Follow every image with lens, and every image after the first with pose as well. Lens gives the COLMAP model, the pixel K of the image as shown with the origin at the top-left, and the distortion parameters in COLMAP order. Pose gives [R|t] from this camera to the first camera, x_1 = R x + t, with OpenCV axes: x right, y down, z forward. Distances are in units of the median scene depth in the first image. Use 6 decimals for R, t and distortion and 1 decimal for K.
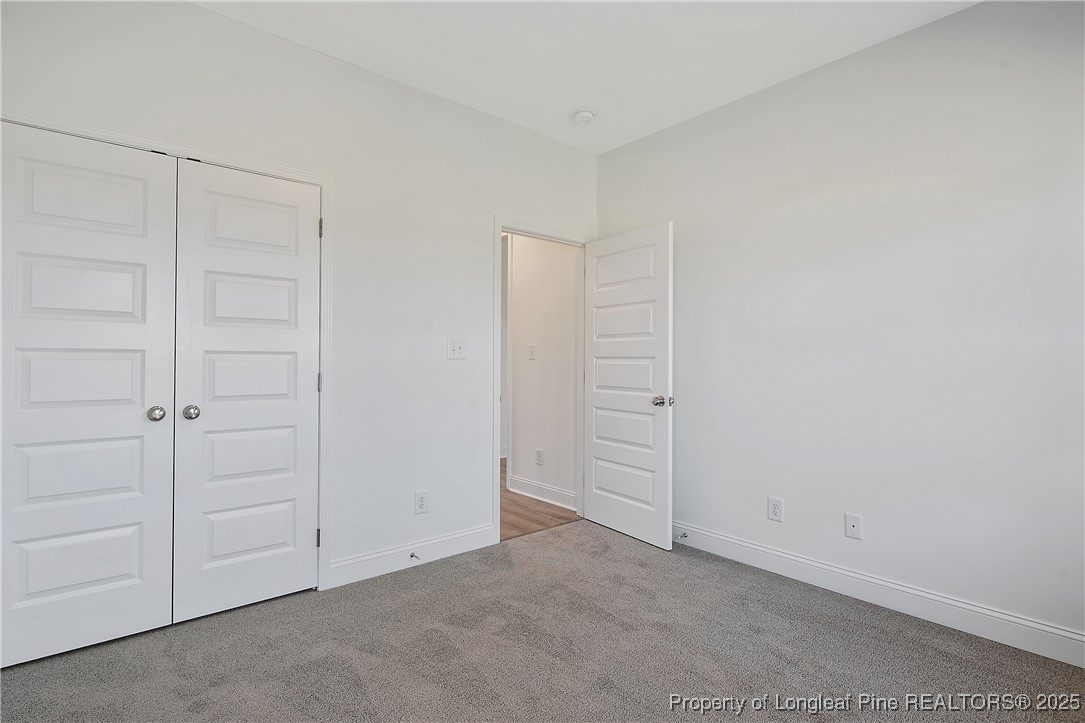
lens RADIAL K [[527.2, 0, 538.2], [0, 527.2, 357.4], [0, 0, 1]] dist [-0.000202, -0.000610]
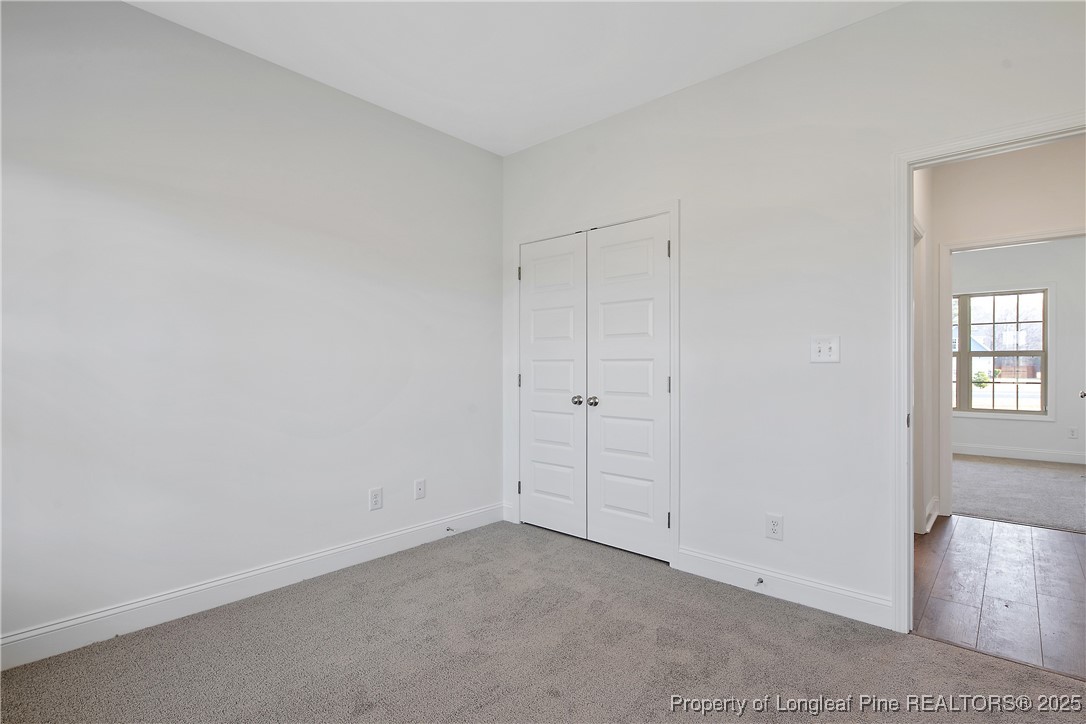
lens RADIAL K [[536.3, 0, 542.8], [0, 536.3, 366.7], [0, 0, 1]] dist [-0.000654, -0.000193]
pose [[0.133004, -0.001844, -0.991114, 0.767515], [0.007746, 0.999970, -0.000821, 0.008495], [0.991085, -0.007568, 0.133014, 0.629137]]
